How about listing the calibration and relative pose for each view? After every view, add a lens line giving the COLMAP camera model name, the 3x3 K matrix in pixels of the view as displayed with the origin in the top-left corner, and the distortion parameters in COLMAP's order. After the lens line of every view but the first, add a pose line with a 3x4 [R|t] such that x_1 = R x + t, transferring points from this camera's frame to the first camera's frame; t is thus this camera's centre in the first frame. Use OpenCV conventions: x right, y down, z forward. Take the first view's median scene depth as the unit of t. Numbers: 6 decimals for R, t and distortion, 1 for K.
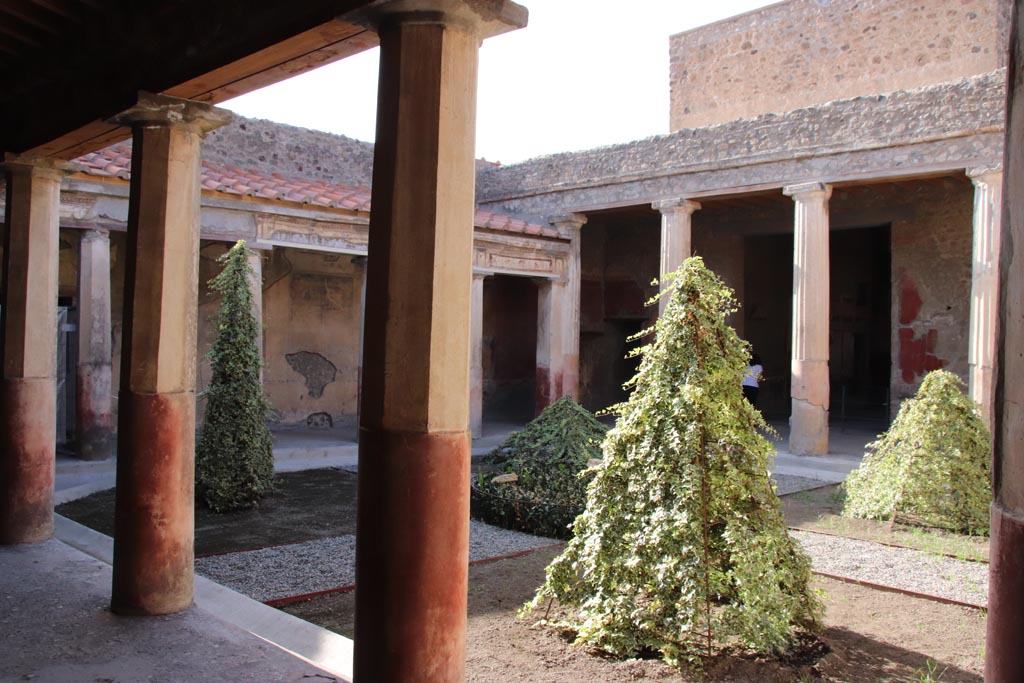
lens RADIAL K [[904.0, 0, 512.0], [0, 904.0, 341.5], [0, 0, 1]] dist [-0.145525, 0.191570]
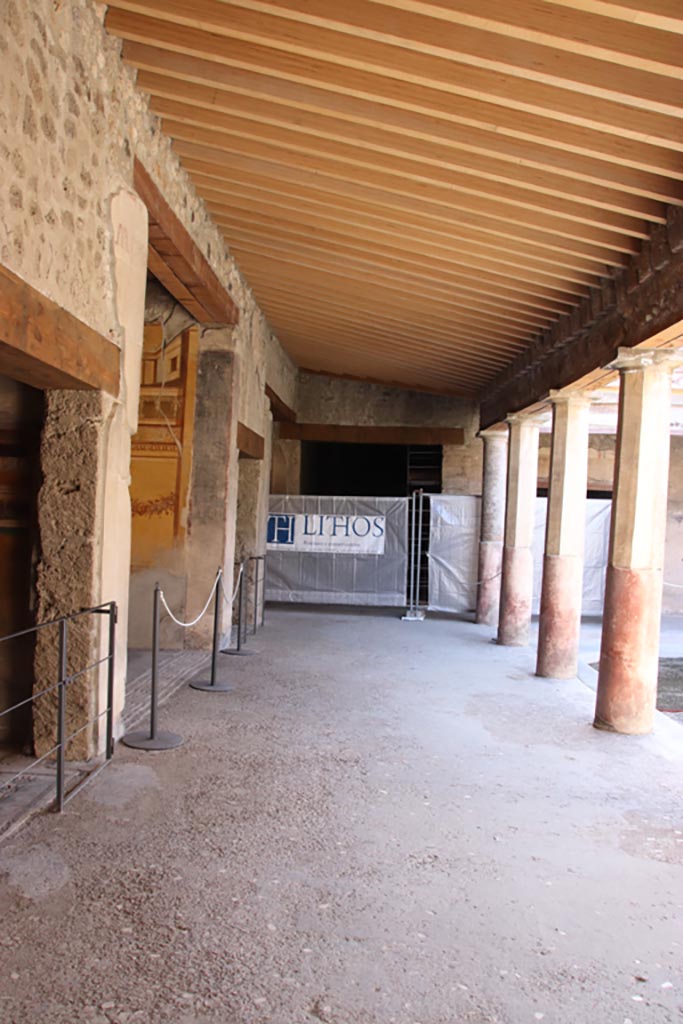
lens RADIAL K [[904.0, 0, 341.5], [0, 904.0, 512.0], [0, 0, 1]] dist [-0.145525, 0.191570]
pose [[0.692526, 0.013871, -0.721260, 0.268948], [-0.031090, 0.999460, -0.010631, 0.000380], [0.720723, 0.029786, 0.692583, -0.253255]]
